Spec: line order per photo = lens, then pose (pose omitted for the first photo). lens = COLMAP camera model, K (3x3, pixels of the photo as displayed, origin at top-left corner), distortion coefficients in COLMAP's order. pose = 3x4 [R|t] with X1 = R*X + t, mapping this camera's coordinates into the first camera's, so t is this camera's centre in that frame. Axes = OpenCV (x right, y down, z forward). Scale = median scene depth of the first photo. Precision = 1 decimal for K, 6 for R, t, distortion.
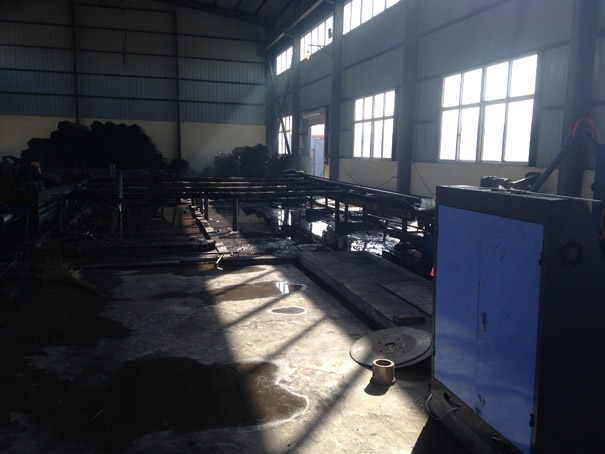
lens RADIAL K [[543.5, 0, 302.5], [0, 543.5, 227.0], [0, 0, 1]] dist [0.157183, -0.191481]
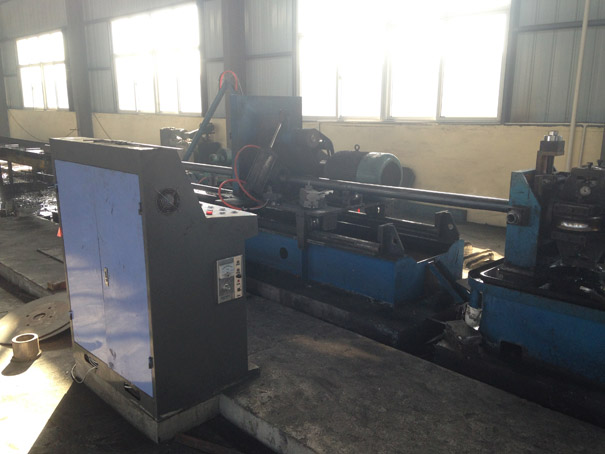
lens RADIAL K [[543.5, 0, 302.5], [0, 543.5, 227.0], [0, 0, 1]] dist [0.157183, -0.191481]
pose [[0.864158, -0.121738, 0.488274, 0.102476], [0.079308, 0.991118, 0.106747, 0.003804], [-0.496933, -0.053523, 0.866137, -0.013029]]
